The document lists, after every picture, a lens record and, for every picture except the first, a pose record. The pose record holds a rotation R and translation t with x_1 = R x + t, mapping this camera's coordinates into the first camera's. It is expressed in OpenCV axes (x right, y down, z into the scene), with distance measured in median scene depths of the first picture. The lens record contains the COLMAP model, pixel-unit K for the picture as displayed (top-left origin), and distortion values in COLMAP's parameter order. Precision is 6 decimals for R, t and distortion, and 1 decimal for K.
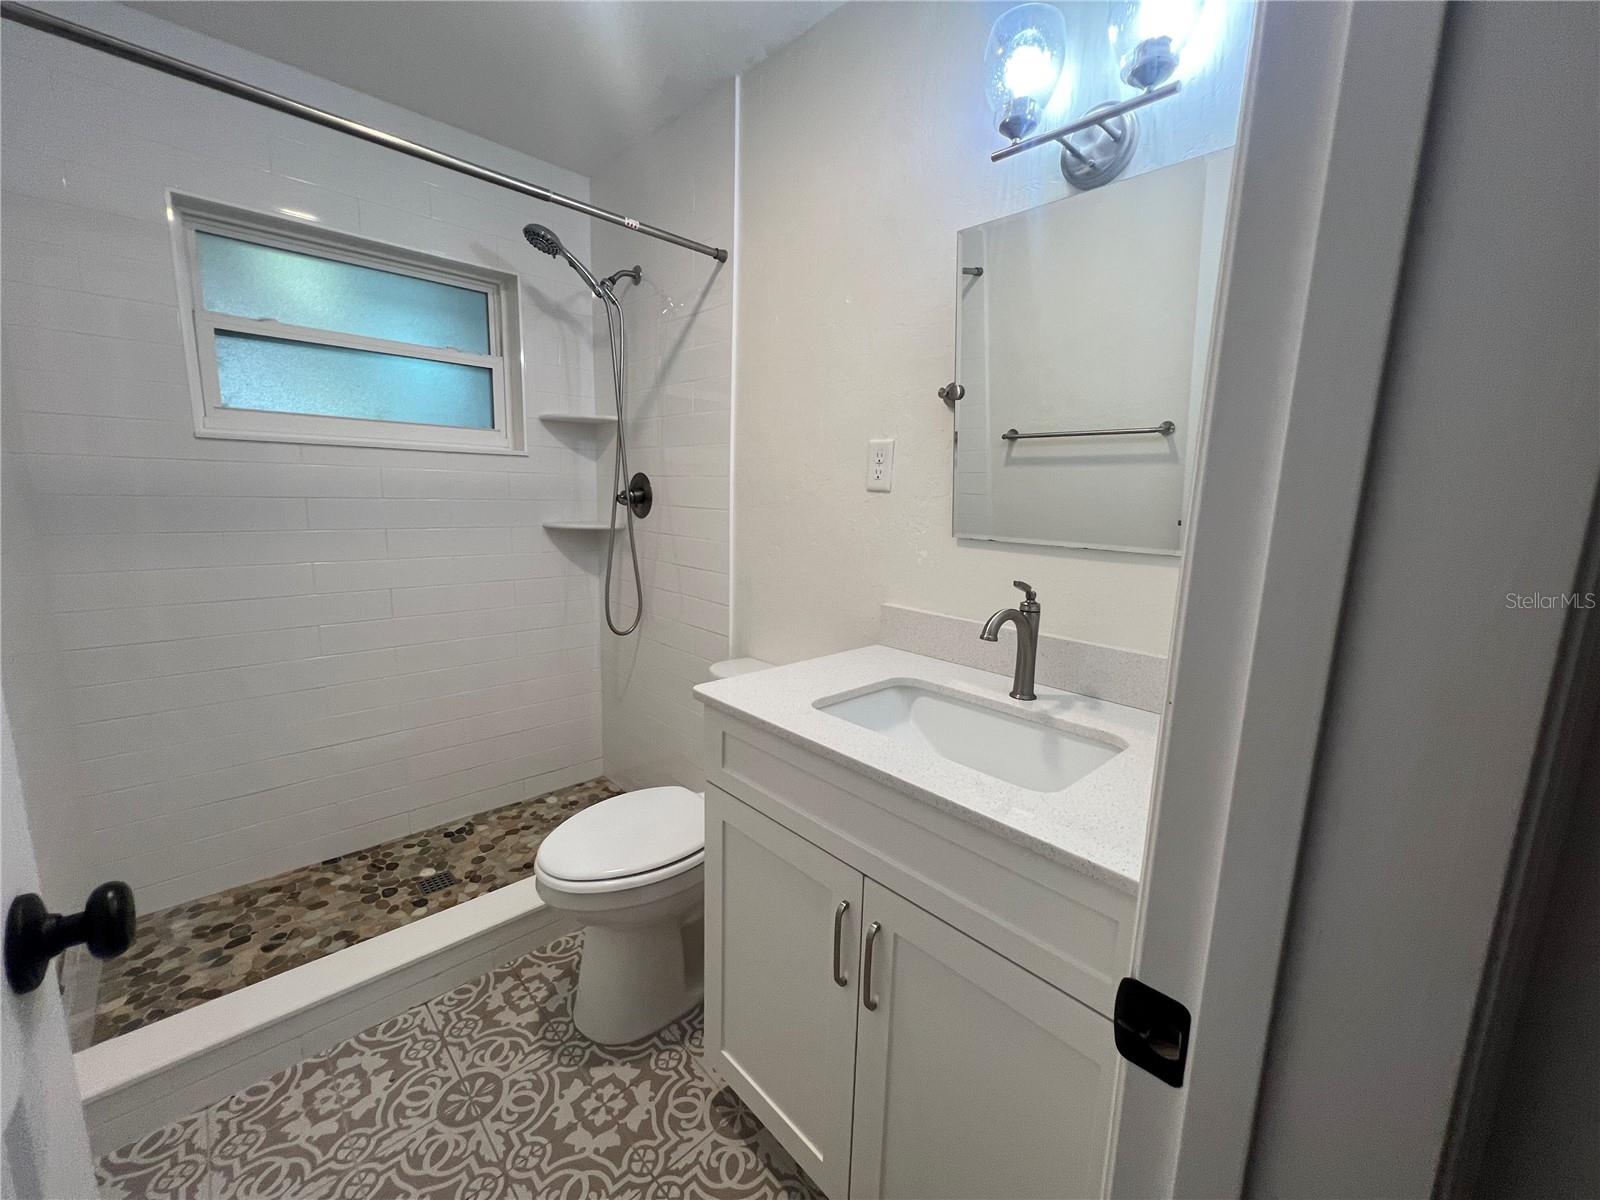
lens RADIAL K [[640.3, 0, 800.6], [0, 640.3, 599.8], [0, 0, 1]] dist [-0.000420, 0.000385]
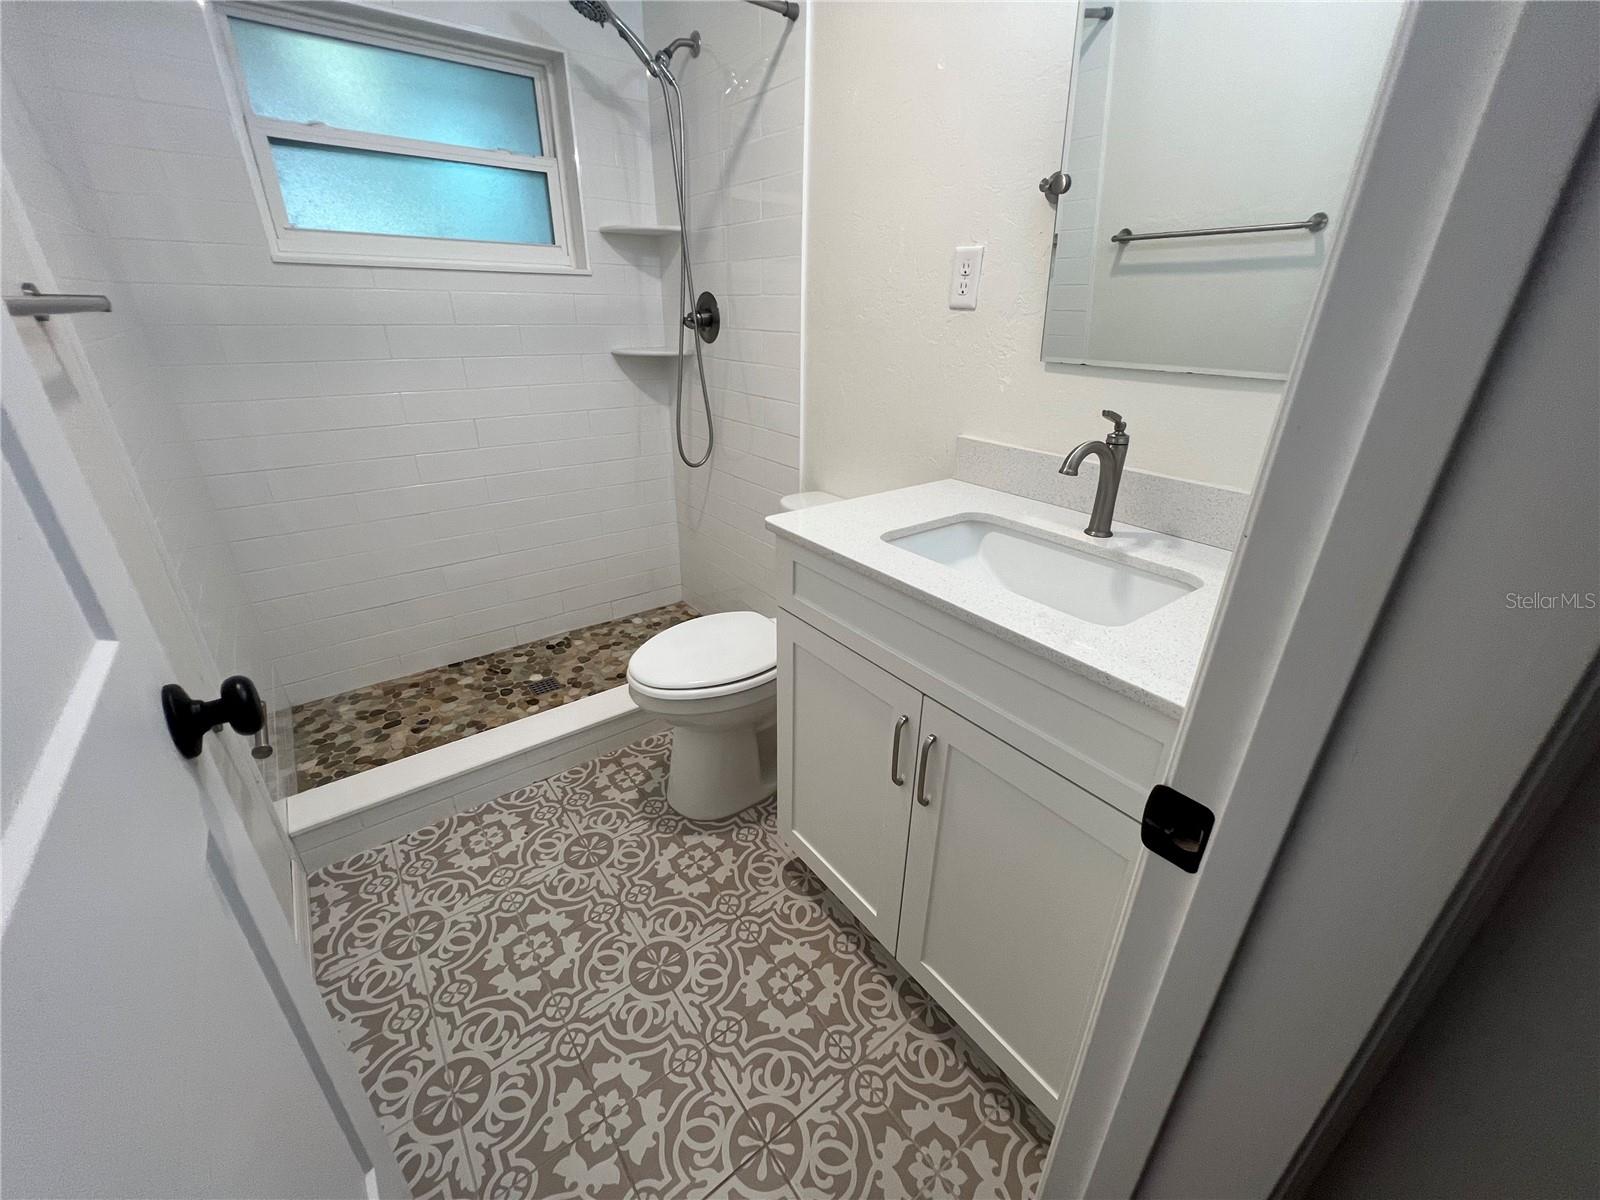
lens RADIAL K [[640.3, 0, 800.2], [0, 640.3, 599.0], [0, 0, 1]] dist [-0.000420, 0.000385]
pose [[0.993957, 0.030881, -0.105336, 0.000727], [-0.003298, 0.967579, 0.252547, 0.001840], [0.109720, -0.250674, 0.961834, -0.012045]]
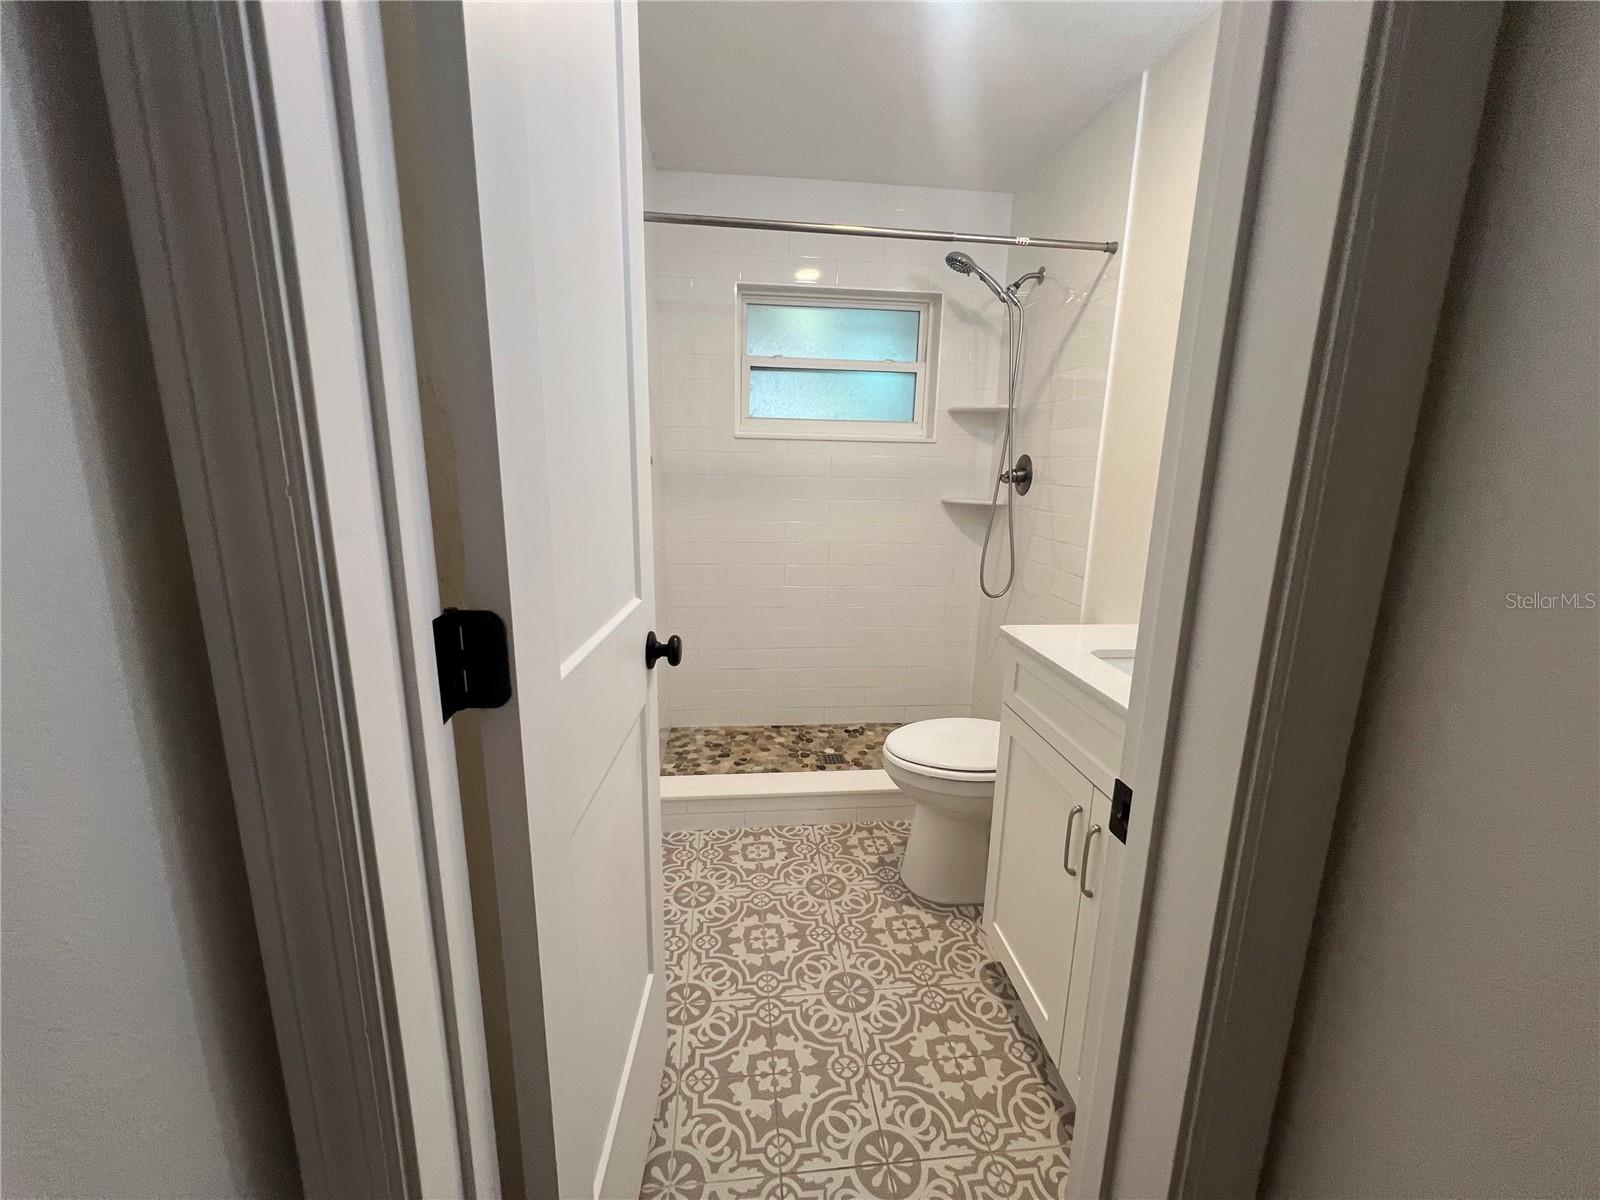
lens RADIAL K [[640.3, 0, 800.4], [0, 640.3, 600.2], [0, 0, 1]] dist [-0.000420, 0.000385]
pose [[0.791181, 0.116497, -0.600385, 0.201975], [-0.101157, 0.993096, 0.059395, 0.039125], [0.603159, 0.013741, 0.797503, -0.178224]]
